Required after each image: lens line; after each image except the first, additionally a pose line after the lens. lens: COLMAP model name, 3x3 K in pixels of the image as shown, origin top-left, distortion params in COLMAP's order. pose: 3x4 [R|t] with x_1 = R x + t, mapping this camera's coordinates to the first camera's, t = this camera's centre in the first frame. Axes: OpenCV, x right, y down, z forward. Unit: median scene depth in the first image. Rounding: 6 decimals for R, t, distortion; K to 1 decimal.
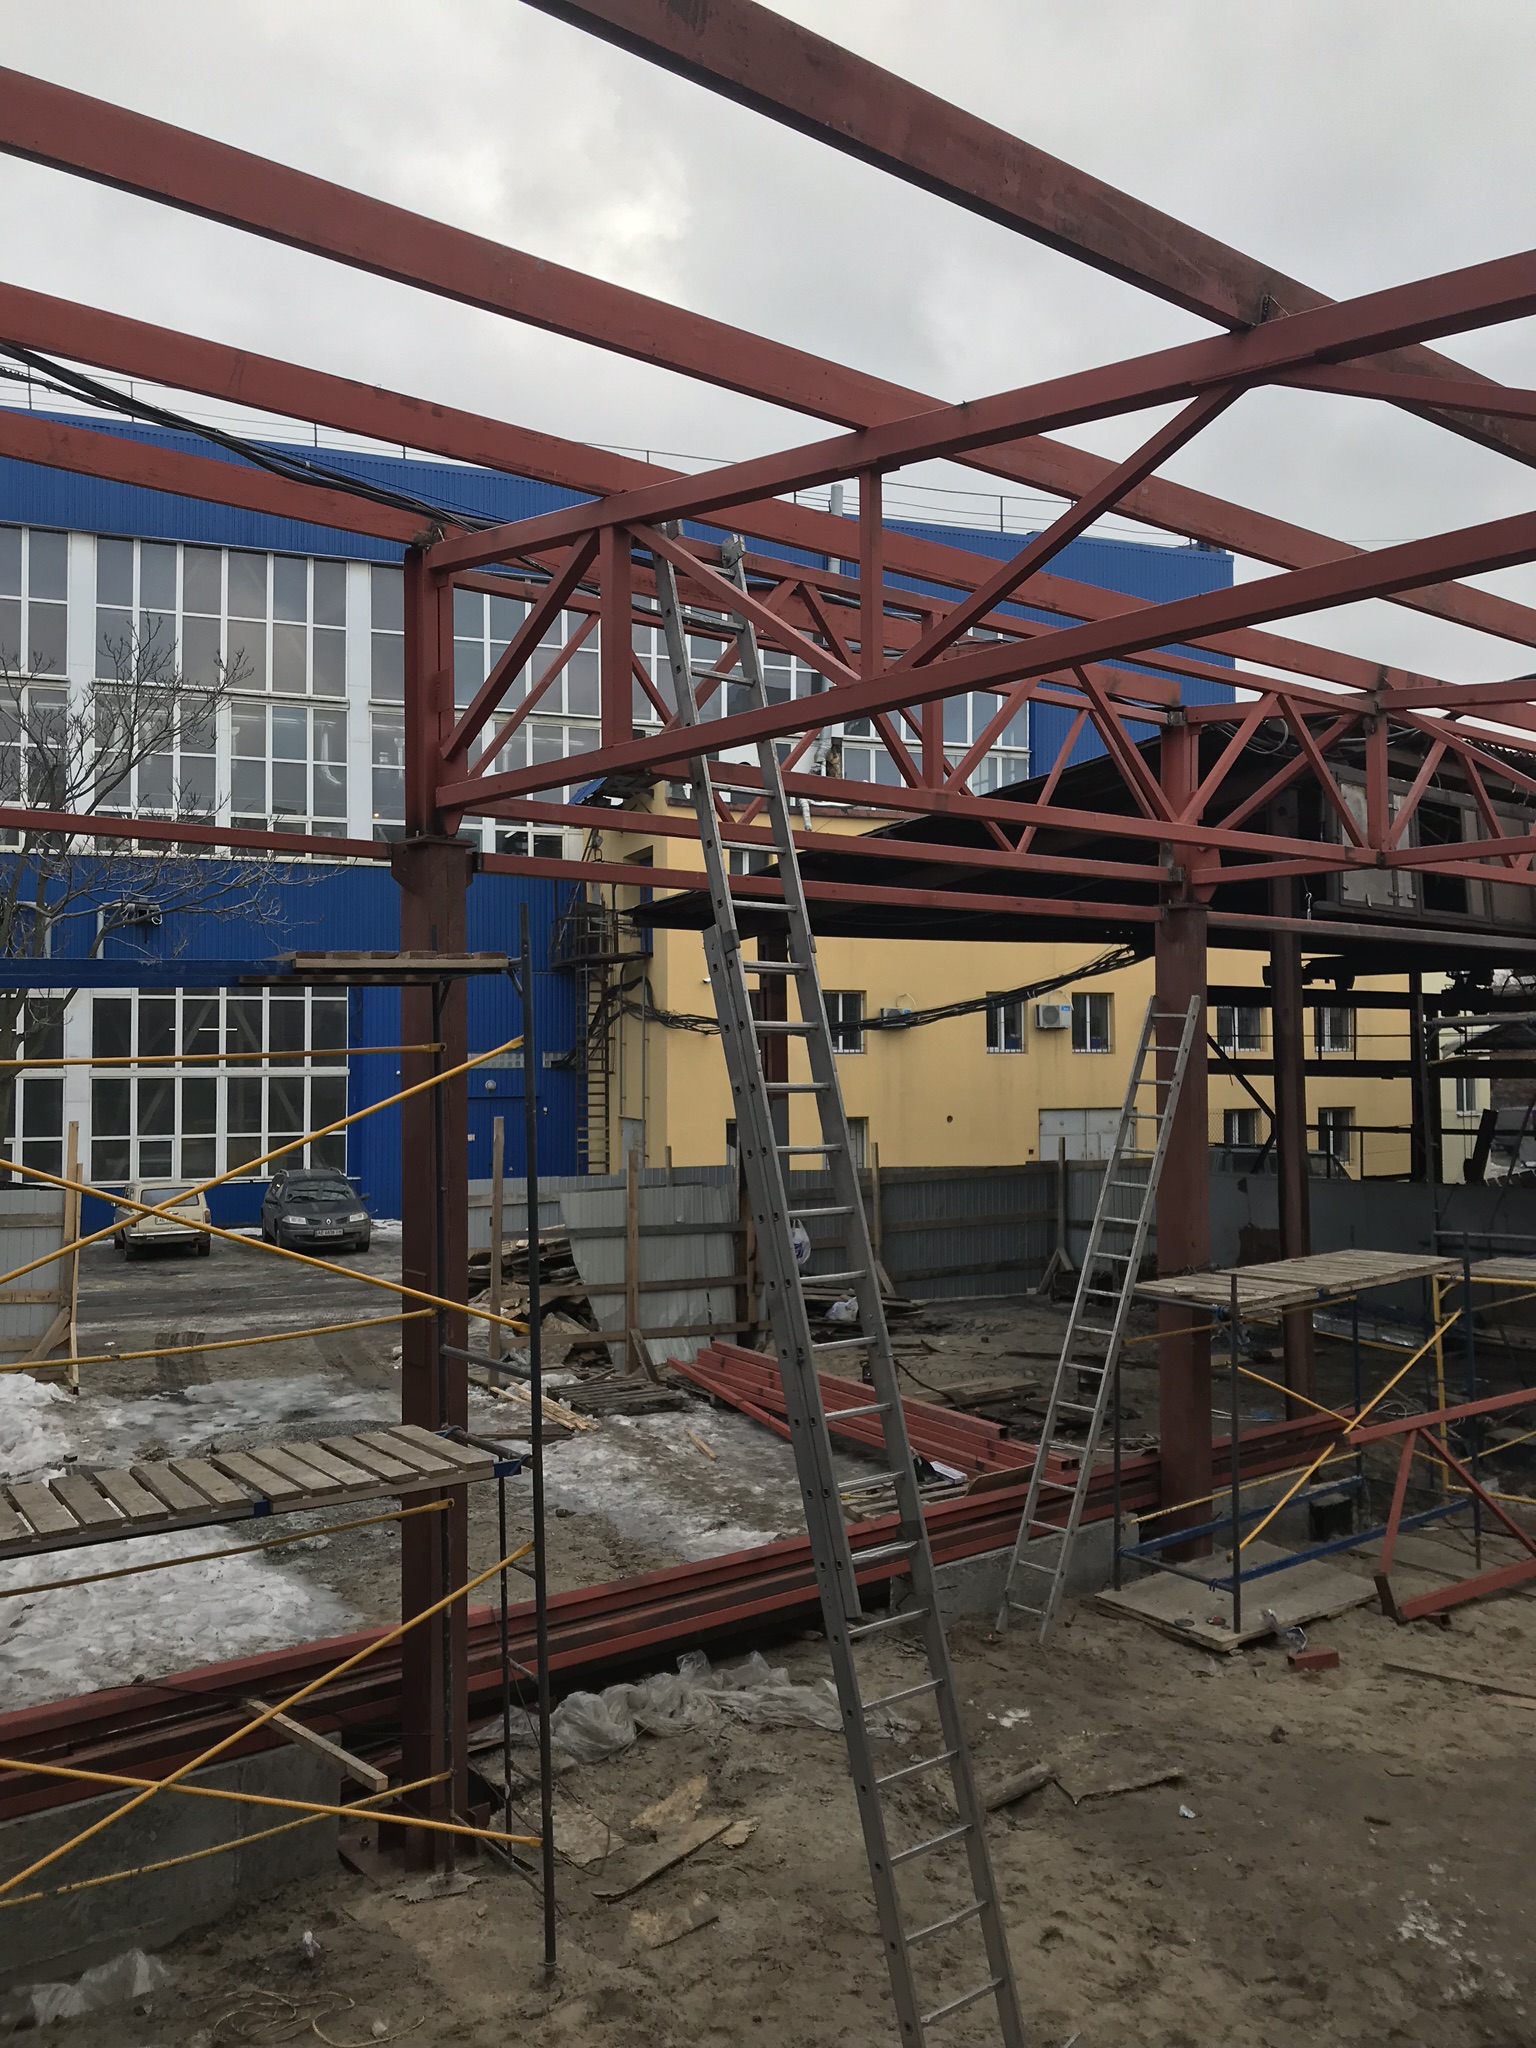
lens RADIAL K [[1680.1, 0, 822.6], [0, 1680.1, 1008.4], [0, 0, 1]] dist [0.102791, -0.089502]
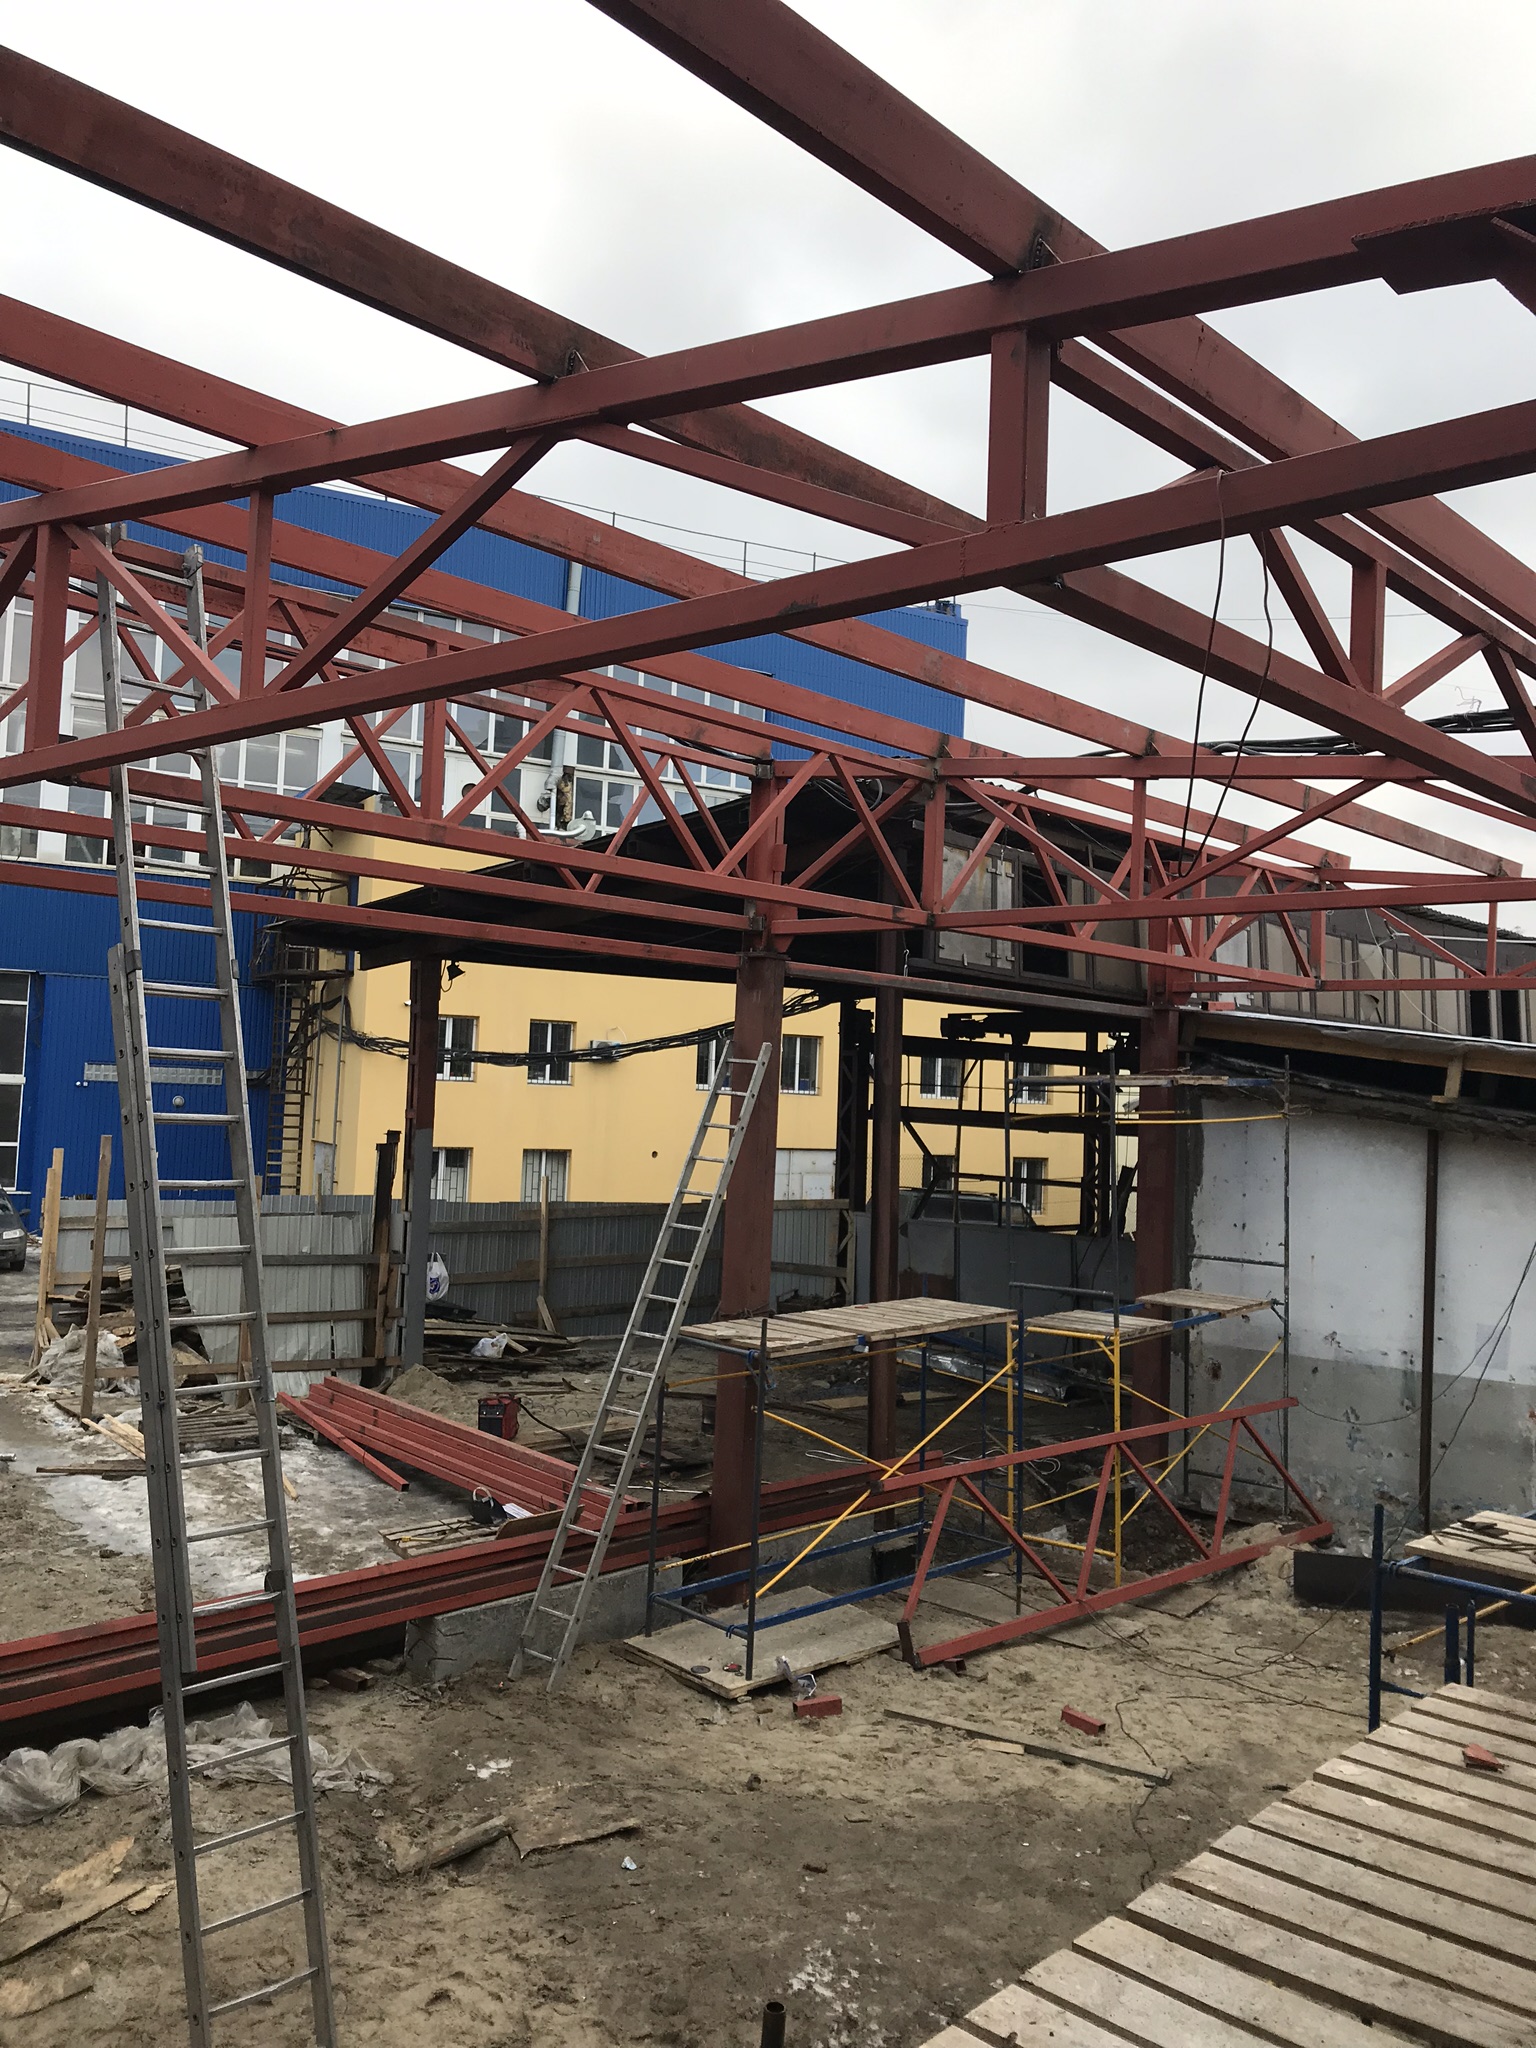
lens RADIAL K [[1685.1, 0, 768.0], [0, 1685.1, 1024.0], [0, 0, 1]] dist [0.060496, -0.006129]
pose [[0.992275, 0.049742, 0.113648, 0.114051], [-0.048503, 0.998730, -0.013641, -0.006512], [-0.114182, 0.008023, 0.993427, 0.000632]]
